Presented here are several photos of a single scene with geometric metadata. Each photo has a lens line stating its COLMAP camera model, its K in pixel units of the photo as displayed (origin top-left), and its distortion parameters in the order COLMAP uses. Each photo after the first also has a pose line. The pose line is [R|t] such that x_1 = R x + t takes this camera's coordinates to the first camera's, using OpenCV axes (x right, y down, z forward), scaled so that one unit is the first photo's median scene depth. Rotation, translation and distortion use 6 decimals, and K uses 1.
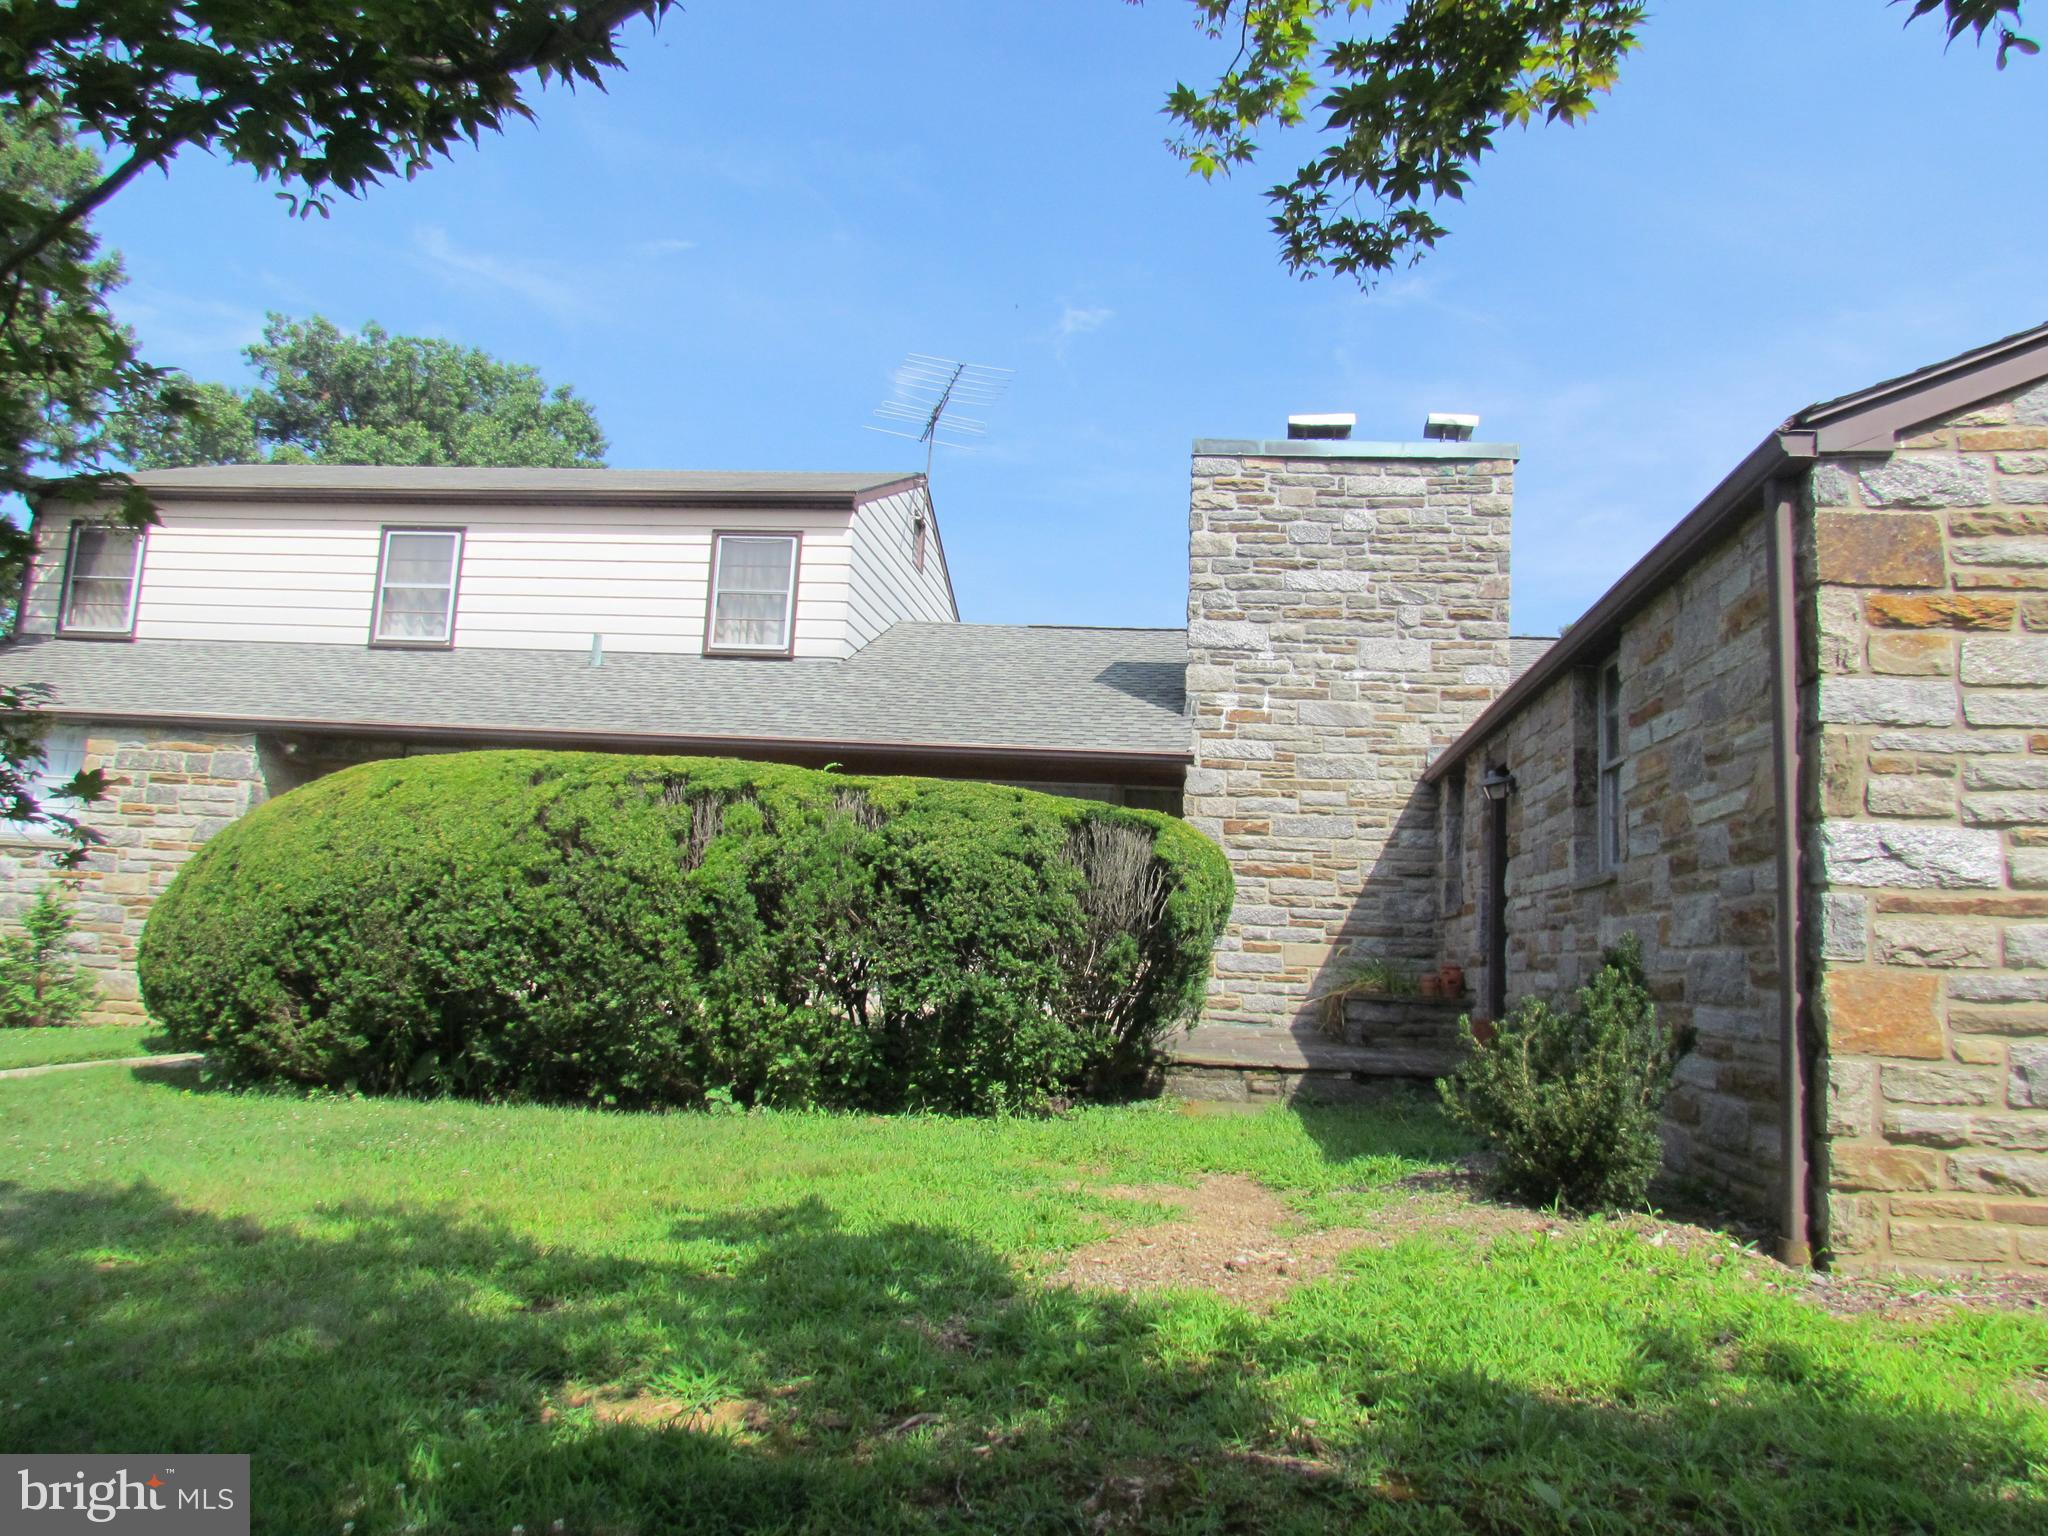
lens RADIAL K [[1462.0, 0, 1022.2], [0, 1462.0, 740.9], [0, 0, 1]] dist [-0.030781, 0.012566]
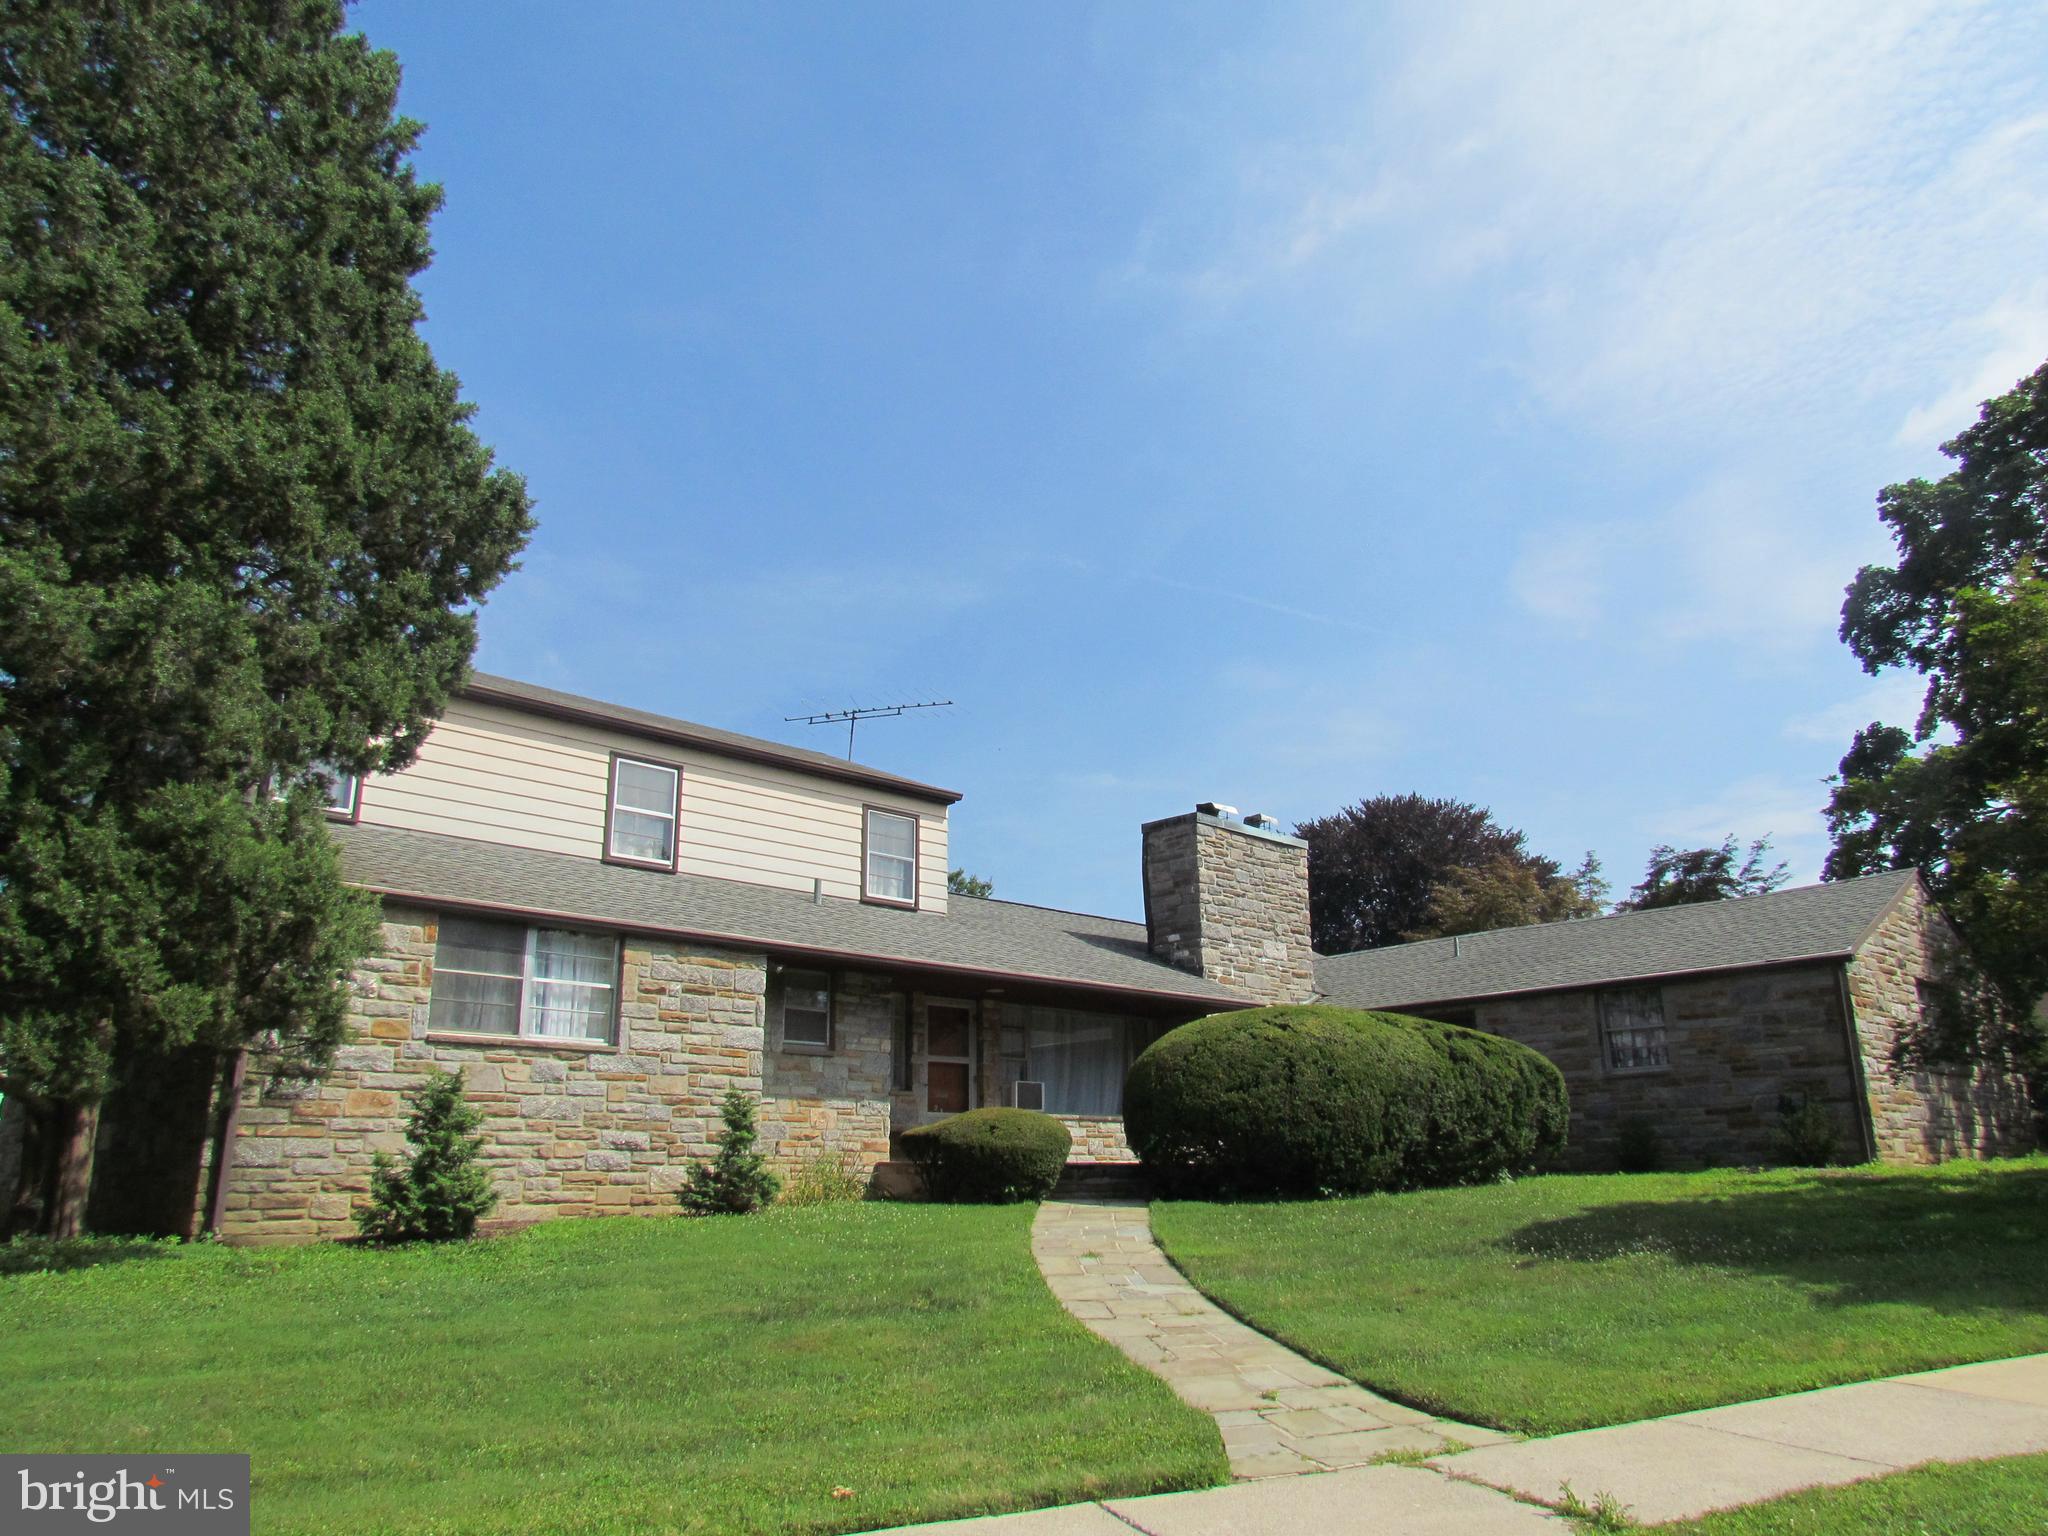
lens RADIAL K [[1462.0, 0, 1033.0], [0, 1462.0, 774.9], [0, 0, 1]] dist [-0.030781, 0.012566]
pose [[0.627863, 0.152173, 0.763303, -1.326443], [-0.069026, 0.987723, -0.140135, 0.001378], [-0.775257, 0.035297, 0.630659, 0.076855]]
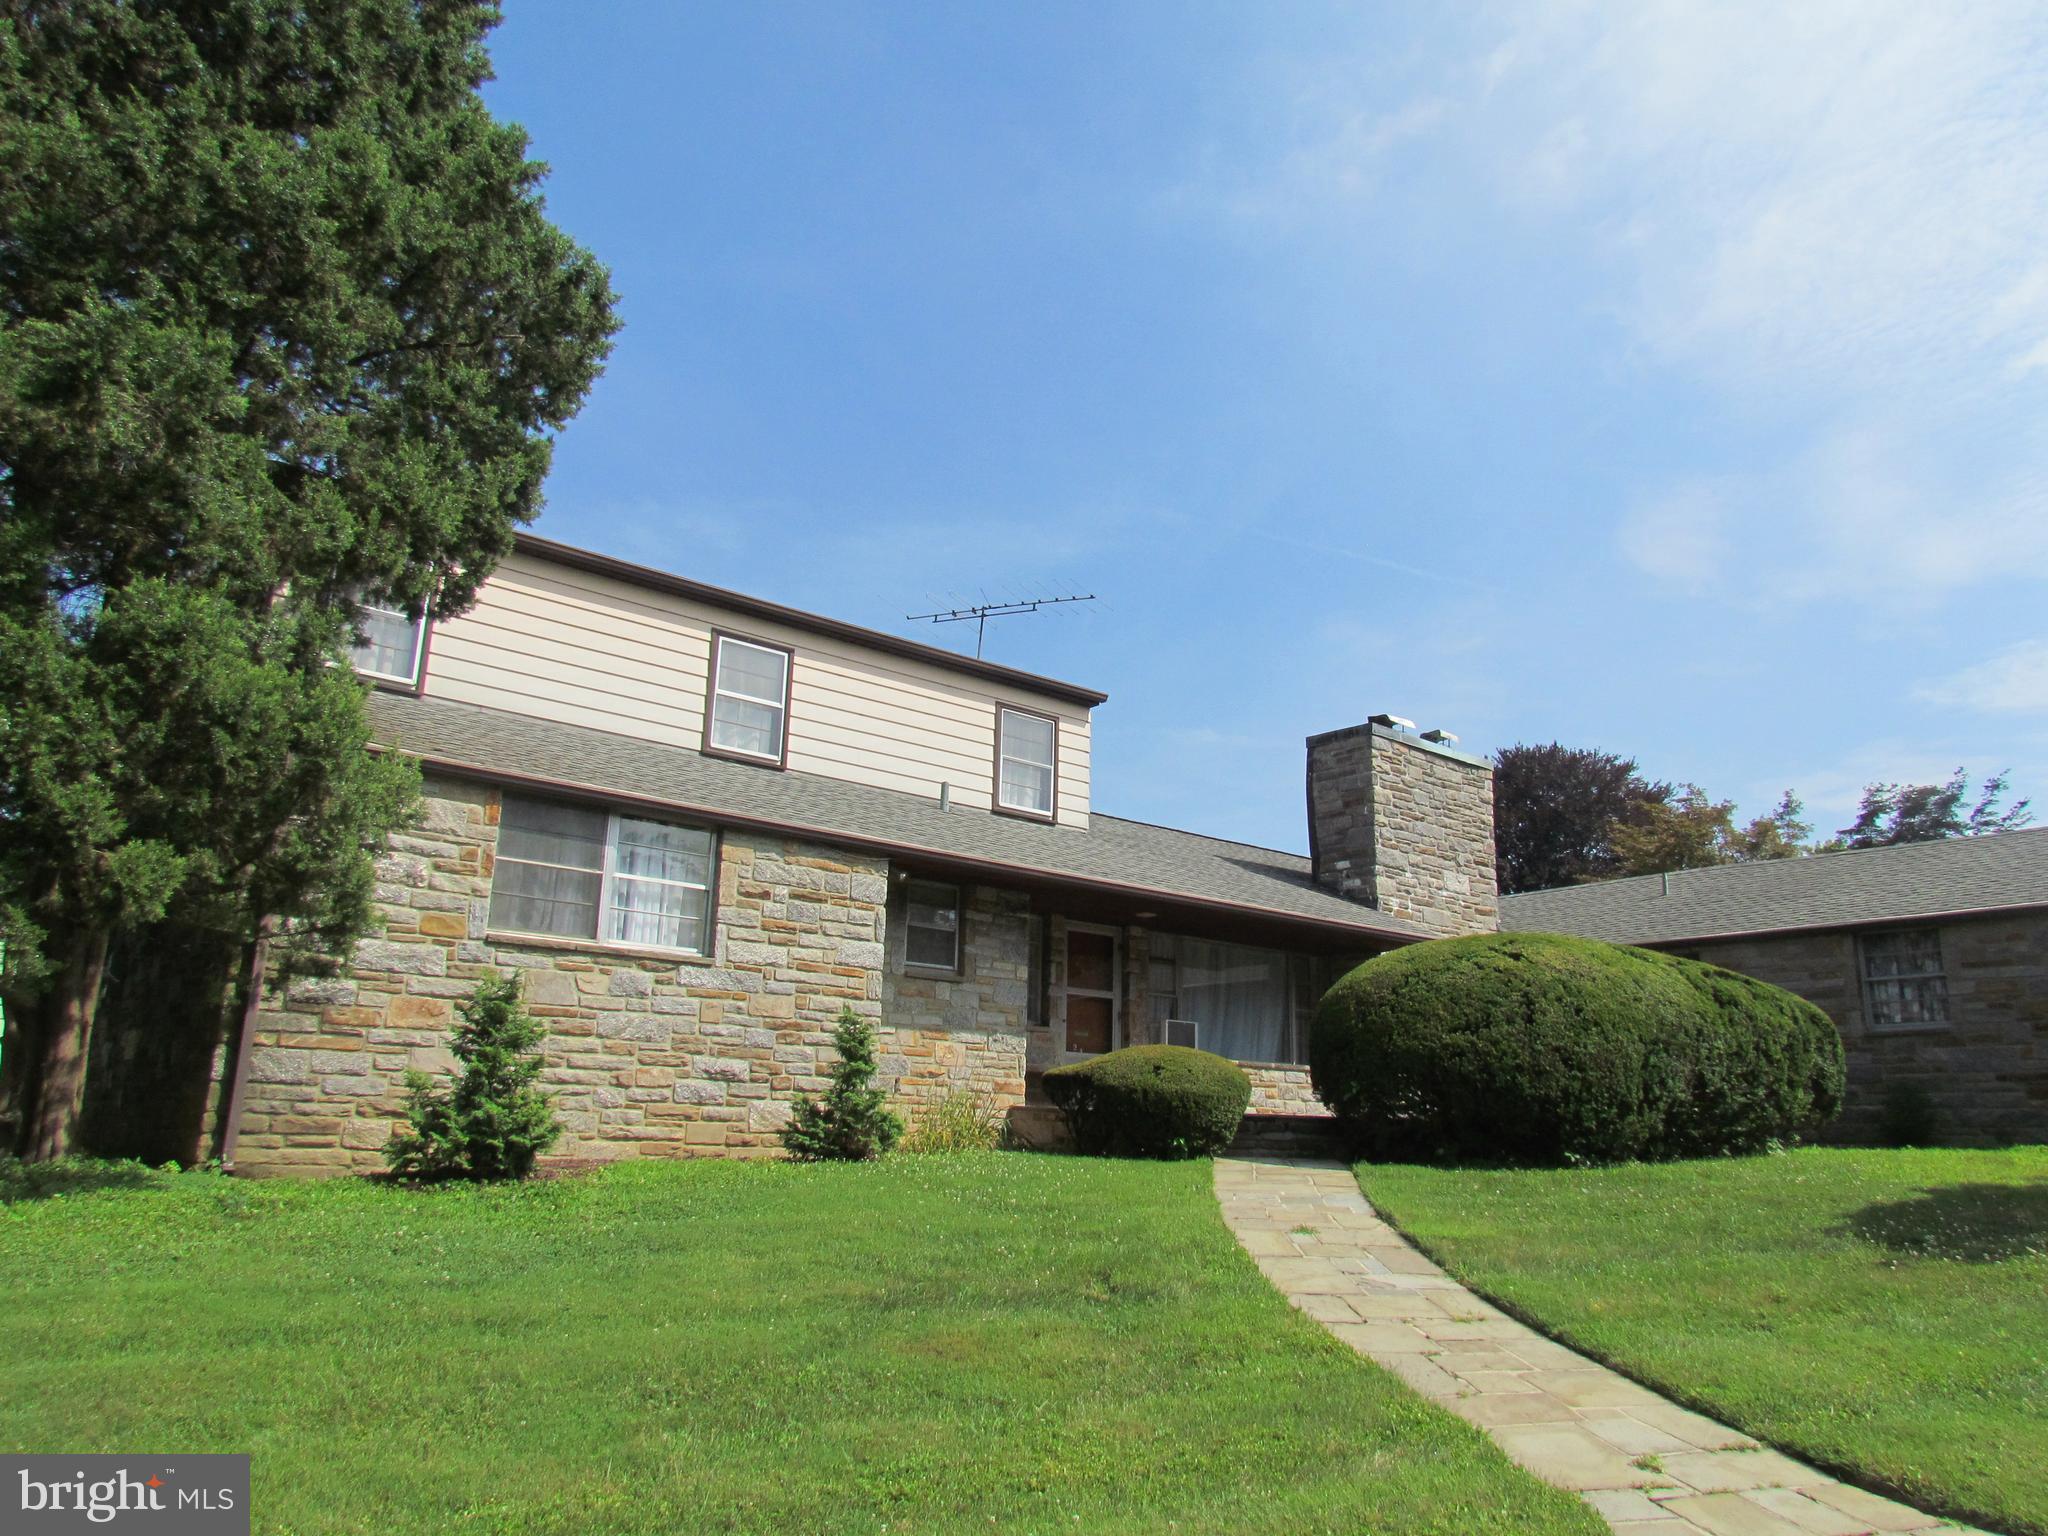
lens RADIAL K [[1462.0, 0, 1032.4], [0, 1462.0, 763.5], [0, 0, 1]] dist [-0.030781, 0.012566]
pose [[0.681306, 0.145543, 0.717384, -1.199493], [-0.094085, 0.989317, -0.111359, 0.032983], [-0.725927, 0.008374, 0.687721, 0.232283]]
